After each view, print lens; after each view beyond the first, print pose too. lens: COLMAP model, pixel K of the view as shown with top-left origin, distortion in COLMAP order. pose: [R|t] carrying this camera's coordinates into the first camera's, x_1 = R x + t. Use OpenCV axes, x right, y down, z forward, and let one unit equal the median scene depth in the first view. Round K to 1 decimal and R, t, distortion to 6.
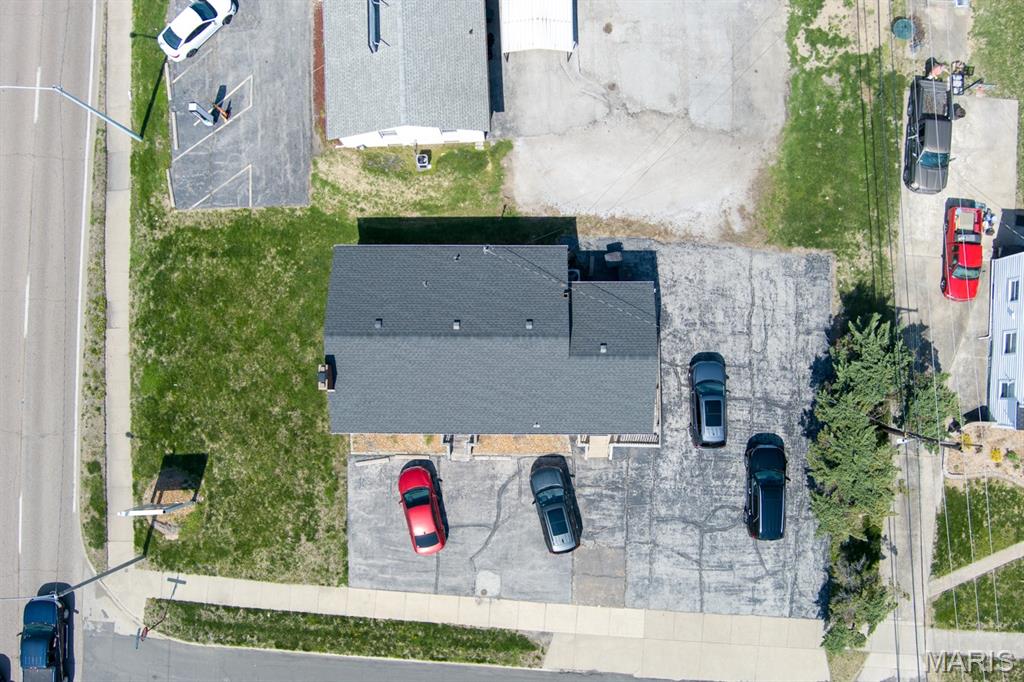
lens RADIAL K [[853.0, 0, 512.0], [0, 853.0, 341.0], [0, 0, 1]] dist [-0.067119, 0.004908]
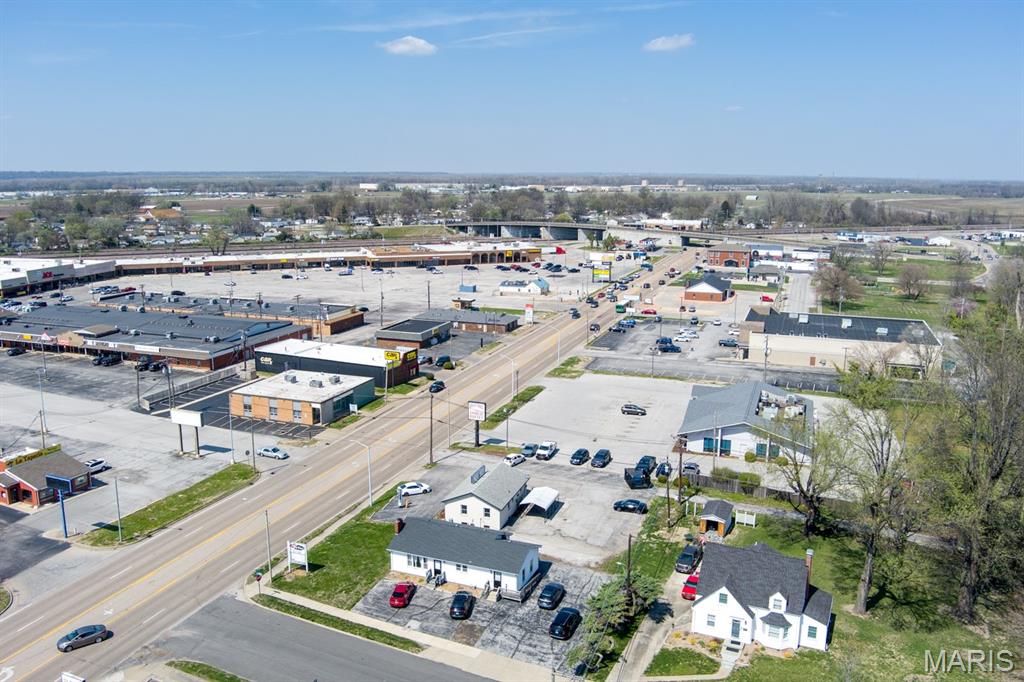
lens RADIAL K [[824.2, 0, 512.0], [0, 824.2, 341.0], [0, 0, 1]] dist [-0.061454, 0.000230]
pose [[0.930466, 0.094339, -0.354024, 0.775254], [-0.366377, 0.240892, -0.898743, 1.714643], [0.000495, 0.965956, 0.258705, -0.097497]]
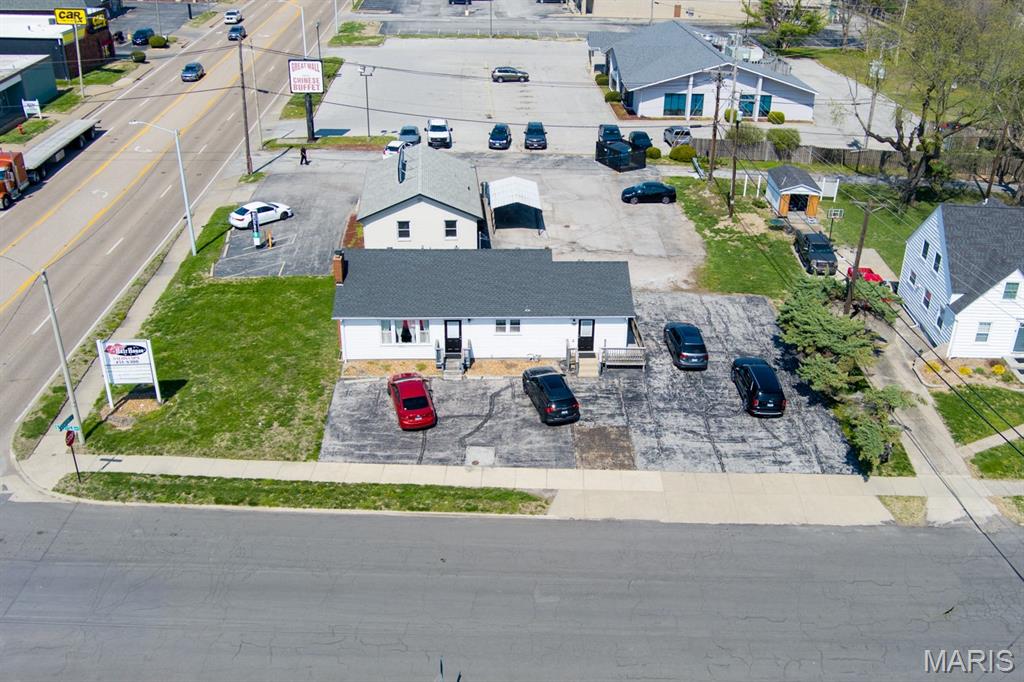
lens RADIAL K [[945.5, 0, 581.4], [0, 945.5, 340.2], [0, 0, 1]] dist [-0.060003, -0.005508]
pose [[0.993834, 0.007706, 0.110607, -0.033141], [0.091385, 0.507976, -0.856510, 1.078836], [-0.062786, 0.861337, 0.504140, 0.394839]]
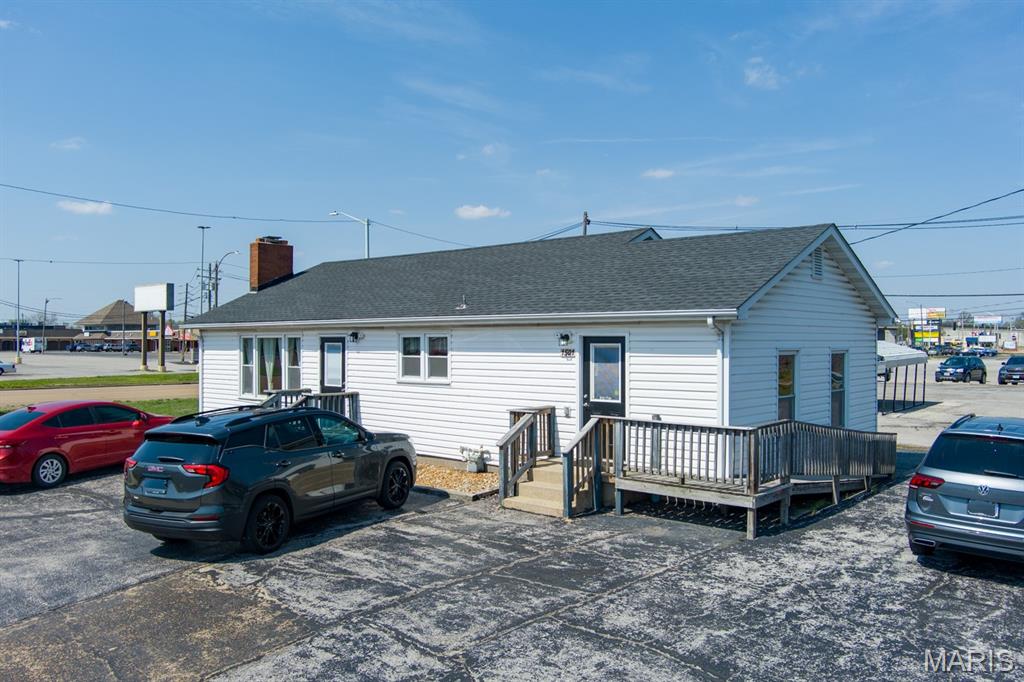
lens RADIAL K [[824.2, 0, 512.0], [0, 824.2, 341.0], [0, 0, 1]] dist [-0.061454, 0.000230]
pose [[0.753944, 0.017866, -0.656696, 0.269671], [-0.656526, 0.055917, -0.752228, 0.338967], [0.023281, 0.998276, 0.053888, 0.930295]]
